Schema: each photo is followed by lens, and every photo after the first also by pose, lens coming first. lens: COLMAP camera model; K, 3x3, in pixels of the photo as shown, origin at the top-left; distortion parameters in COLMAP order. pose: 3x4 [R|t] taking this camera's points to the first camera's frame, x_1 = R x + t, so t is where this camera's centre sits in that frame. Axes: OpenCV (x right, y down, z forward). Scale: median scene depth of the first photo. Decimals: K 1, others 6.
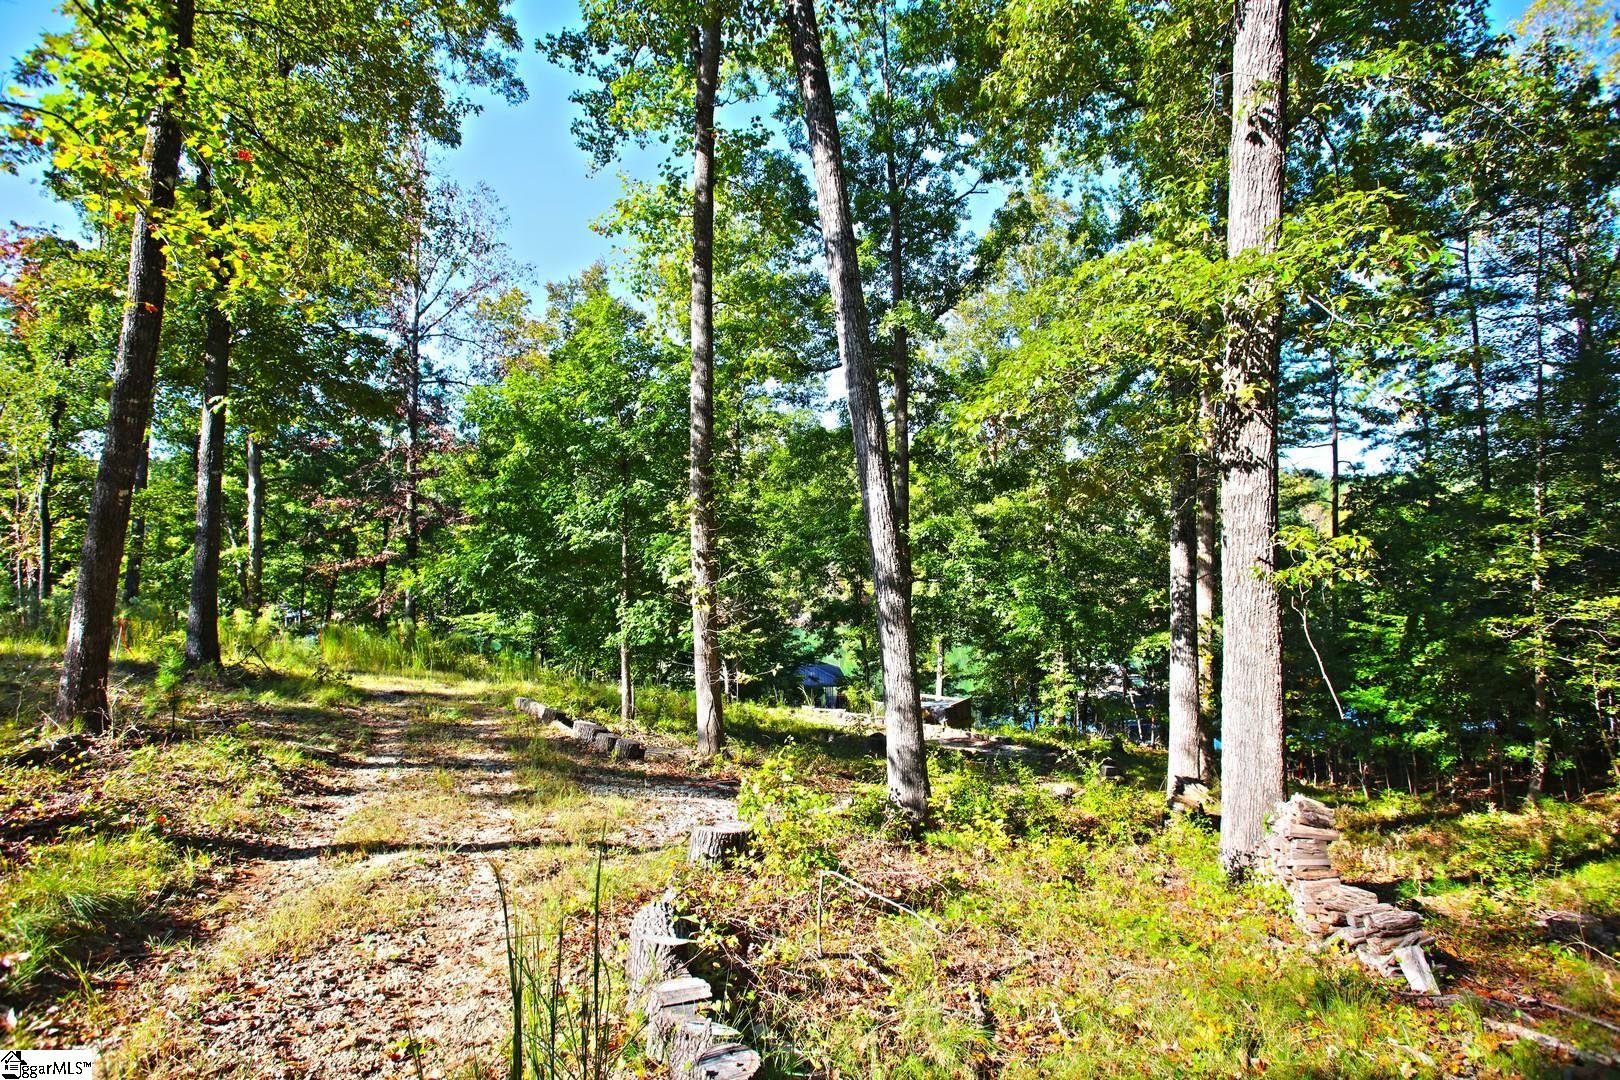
lens RADIAL K [[788.4, 0, 817.2], [0, 788.4, 545.9], [0, 0, 1]] dist [-0.068514, 0.031593]
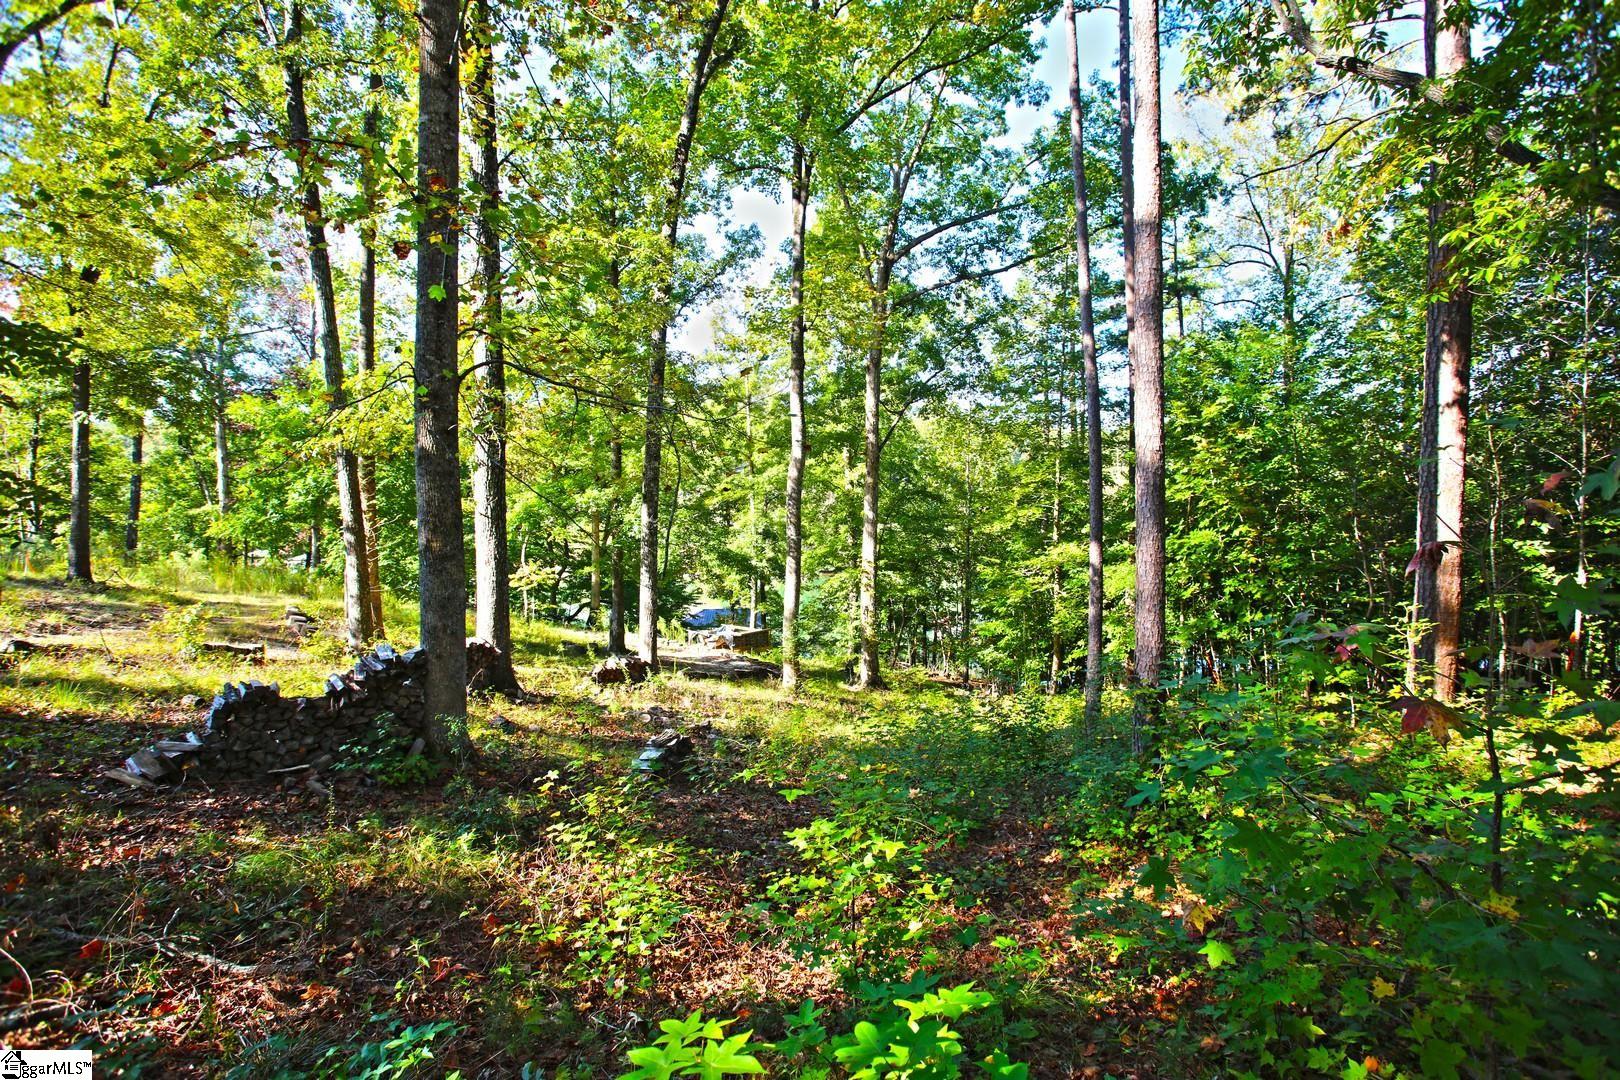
lens RADIAL K [[788.4, 0, 816.6], [0, 788.4, 545.2], [0, 0, 1]] dist [-0.068514, 0.031593]
pose [[0.997077, 0.003899, -0.076300, 0.773800], [0.000345, 0.998457, 0.055529, -0.006624], [0.076399, -0.055393, 0.995537, -0.414010]]
